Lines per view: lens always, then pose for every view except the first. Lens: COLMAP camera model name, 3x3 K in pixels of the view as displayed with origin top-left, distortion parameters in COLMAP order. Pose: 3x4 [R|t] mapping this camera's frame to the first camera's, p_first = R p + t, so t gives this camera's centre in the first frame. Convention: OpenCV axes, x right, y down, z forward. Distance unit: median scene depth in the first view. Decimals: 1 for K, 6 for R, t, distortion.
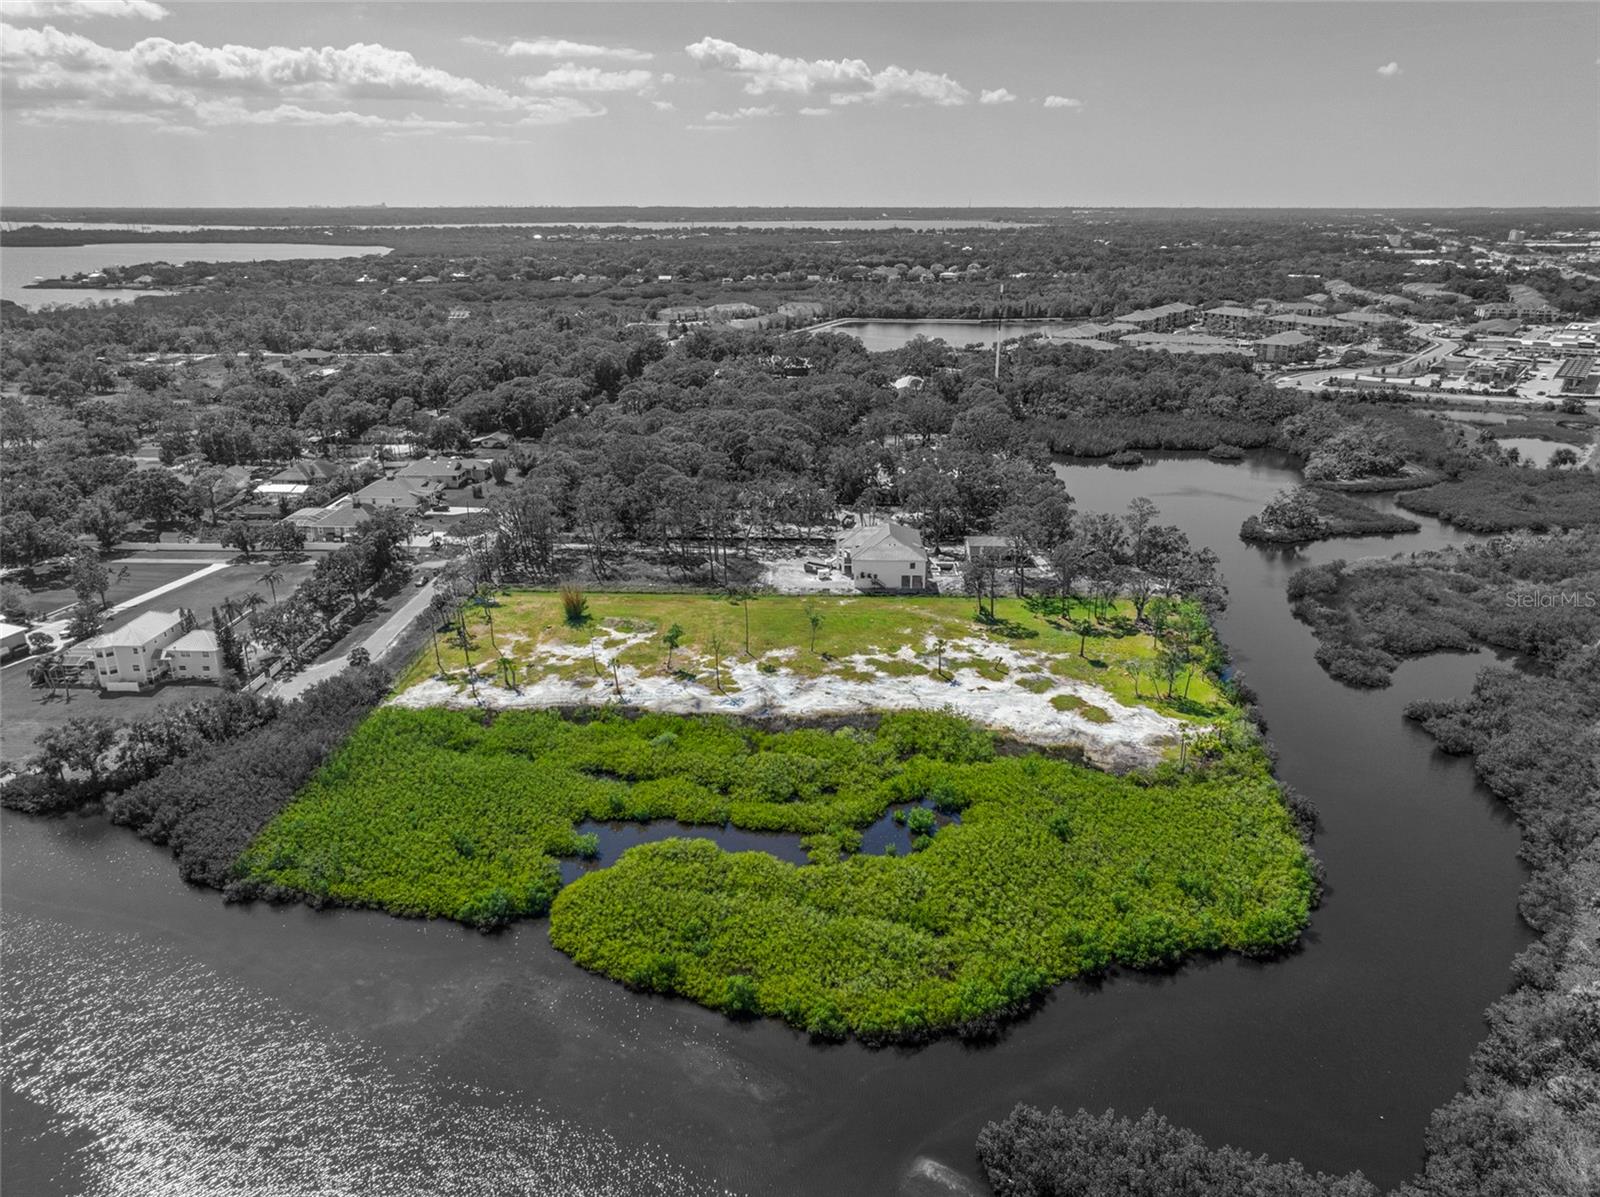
lens RADIAL K [[1117.8, 0, 803.9], [0, 1117.8, 593.0], [0, 0, 1]] dist [0.001837, -0.012117]
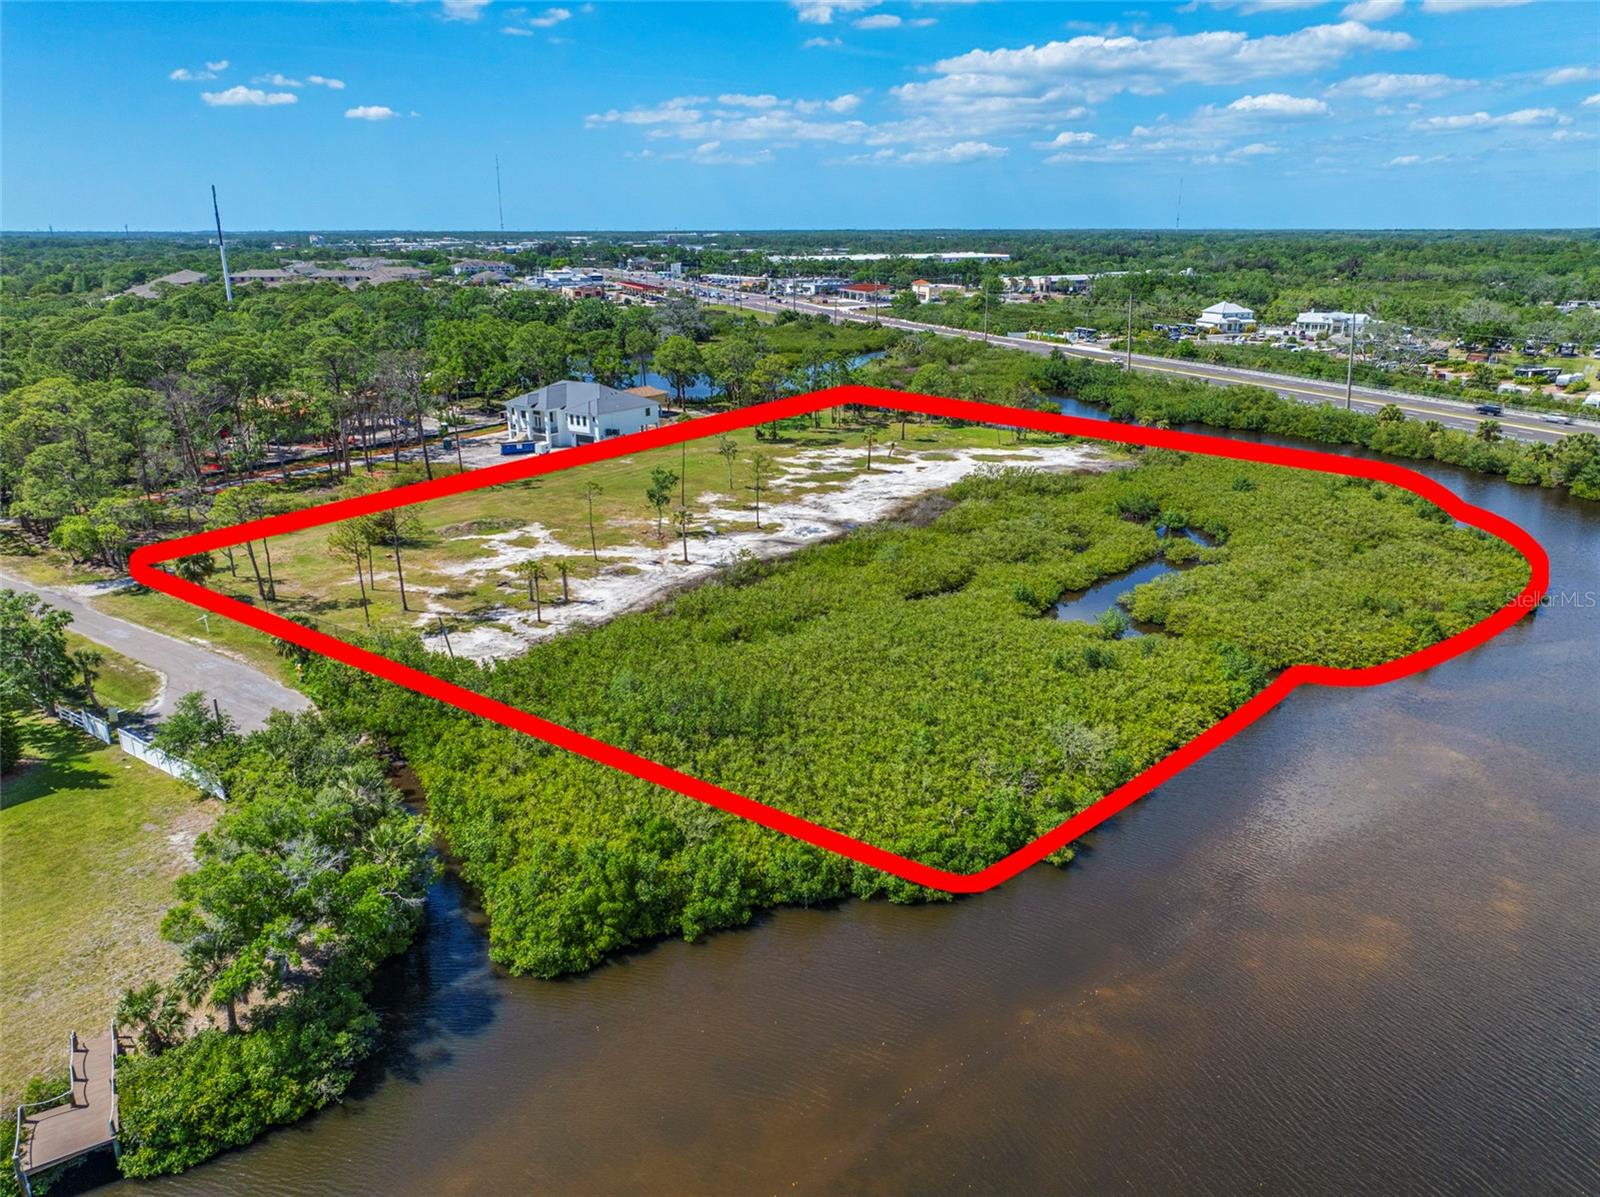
lens RADIAL K [[1115.5, 0, 804.8], [0, 1115.5, 601.4], [0, 0, 1]] dist [-0.002938, -0.002115]
pose [[0.540792, -0.266768, 0.797733, -0.655749], [0.279670, 0.951447, 0.128580, 0.043232], [-0.793302, 0.153567, 0.589142, 0.532015]]
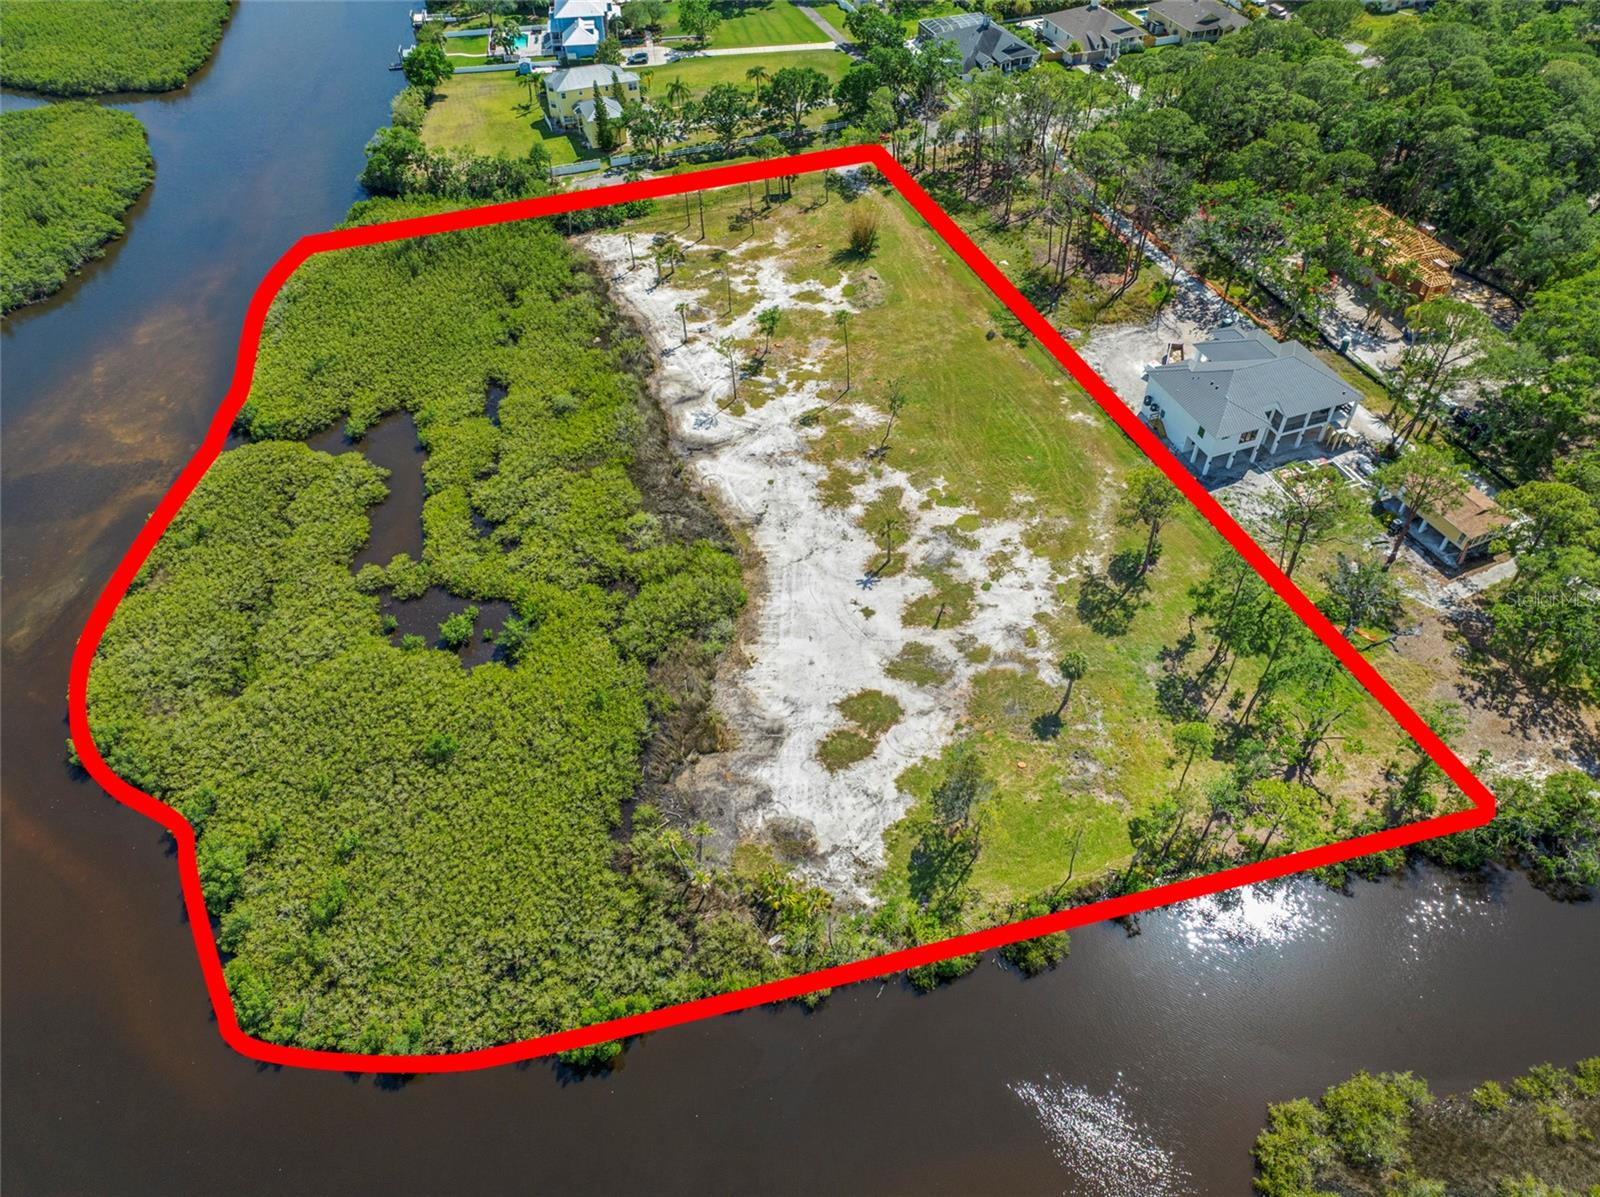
lens RADIAL K [[1115.5, 0, 804.8], [0, 1115.5, 601.4], [0, 0, 1]] dist [-0.002938, -0.002115]
pose [[0.384259, 0.661587, -0.643932, 0.563886], [-0.301512, 0.749165, 0.589781, -0.300413], [0.872603, -0.032475, 0.487350, 0.624332]]
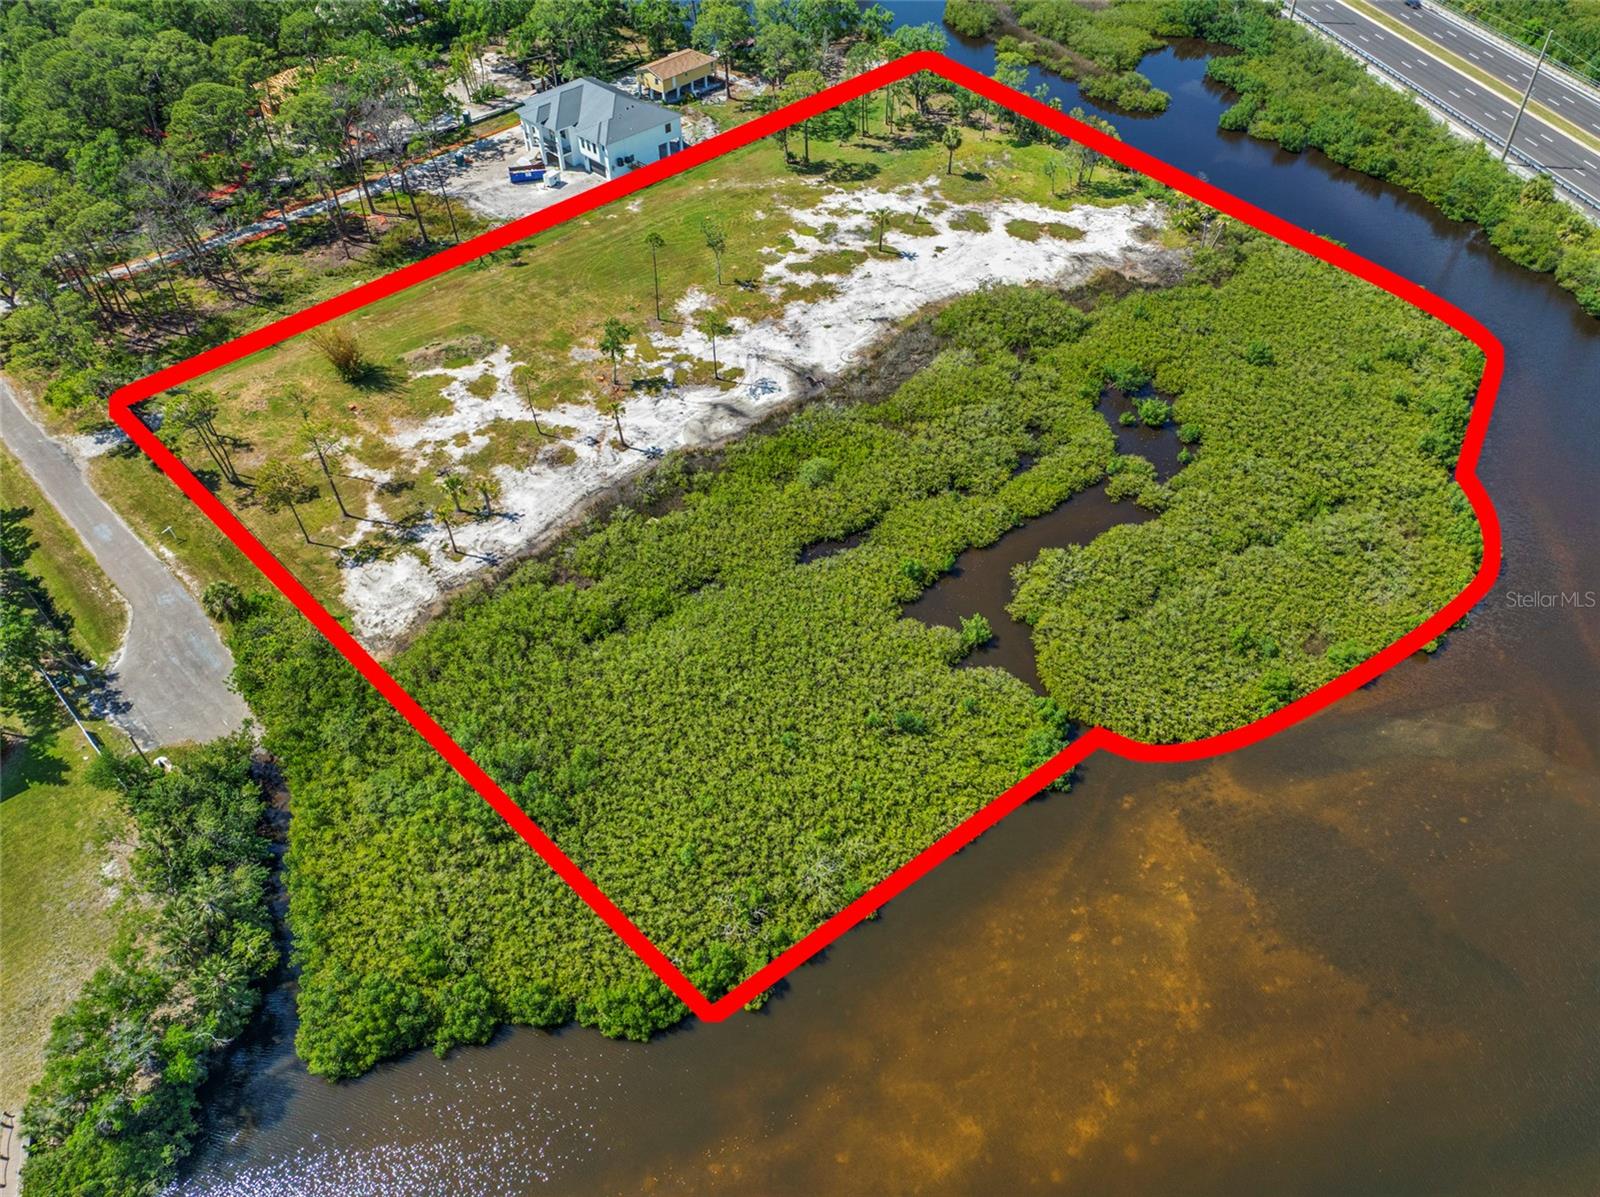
lens RADIAL K [[1115.5, 0, 804.8], [0, 1115.5, 601.4], [0, 0, 1]] dist [-0.002938, -0.002115]
pose [[0.681634, -0.525732, 0.508901, -0.479527], [0.244673, 0.819248, 0.518622, -0.159403], [-0.689572, -0.228996, 0.687059, 0.411944]]
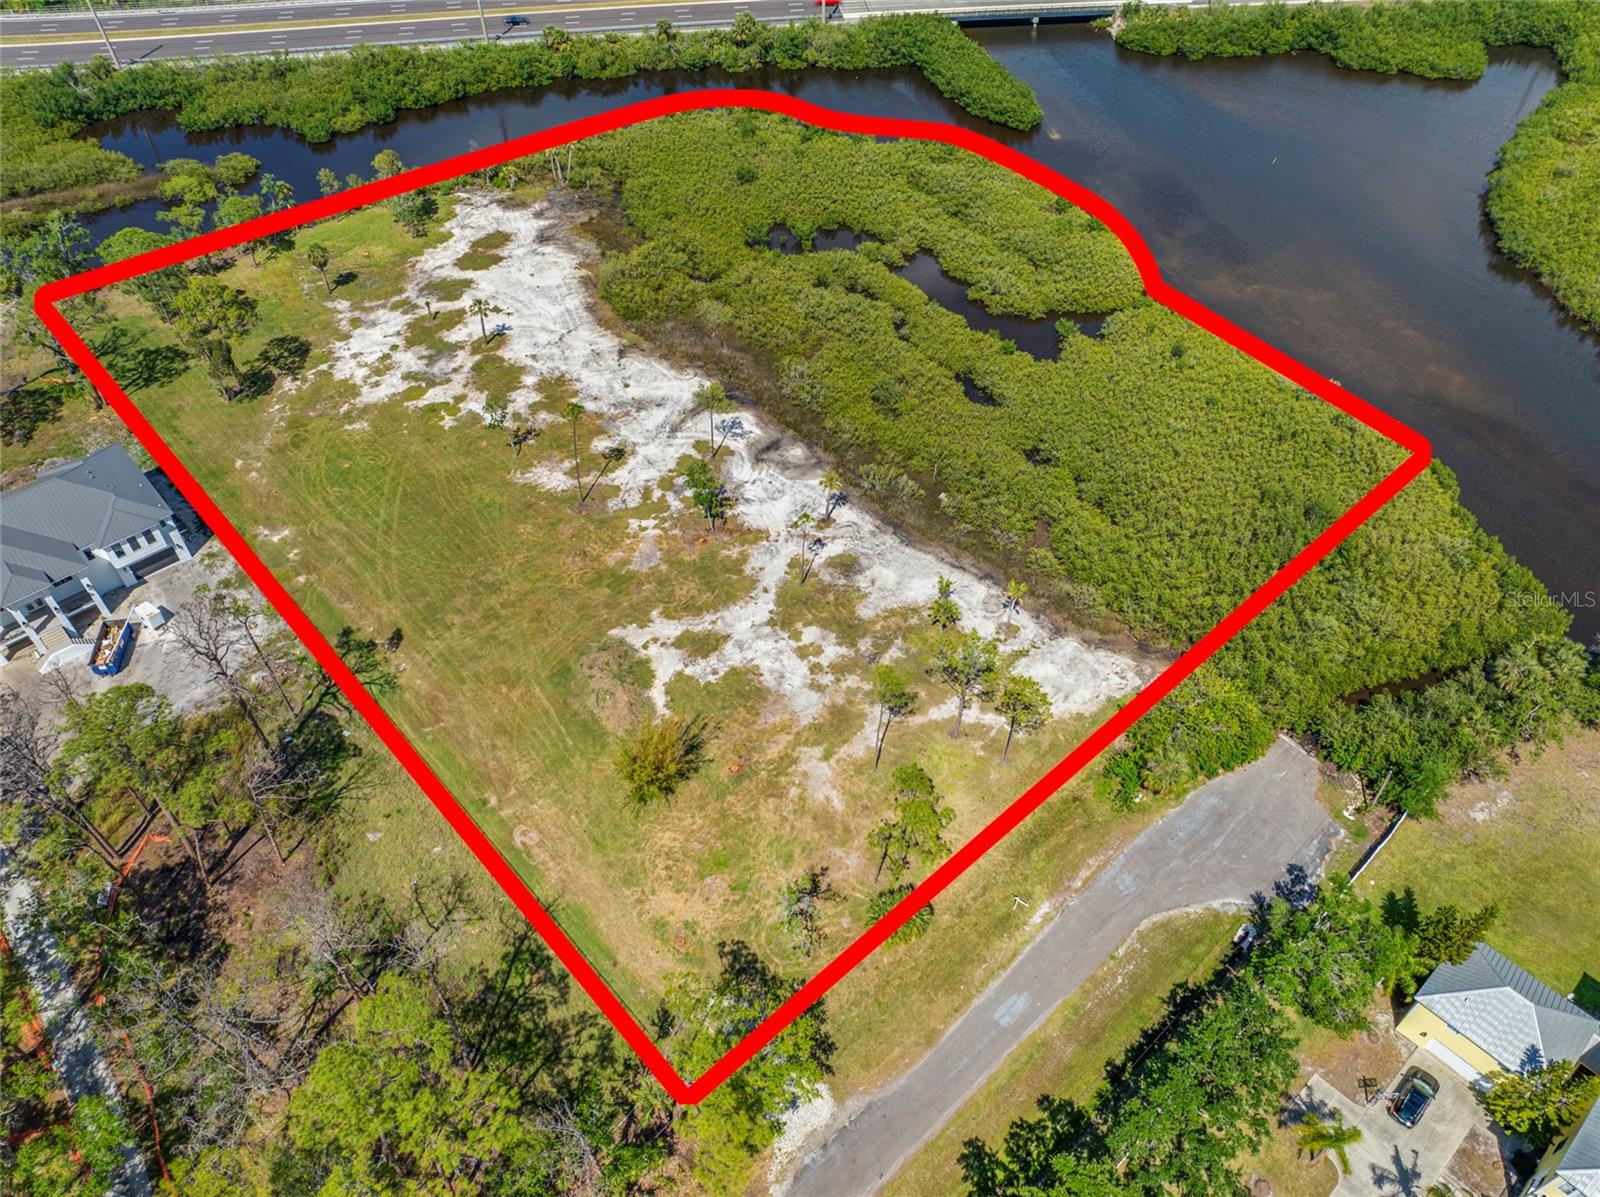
lens RADIAL K [[1117.8, 0, 803.9], [0, 1117.8, 593.0], [0, 0, 1]] dist [0.001837, -0.012117]
pose [[-0.701308, -0.504769, 0.503365, -0.489334], [0.240468, 0.497219, 0.833636, -0.419241], [-0.671076, 0.705678, -0.227322, 1.152626]]
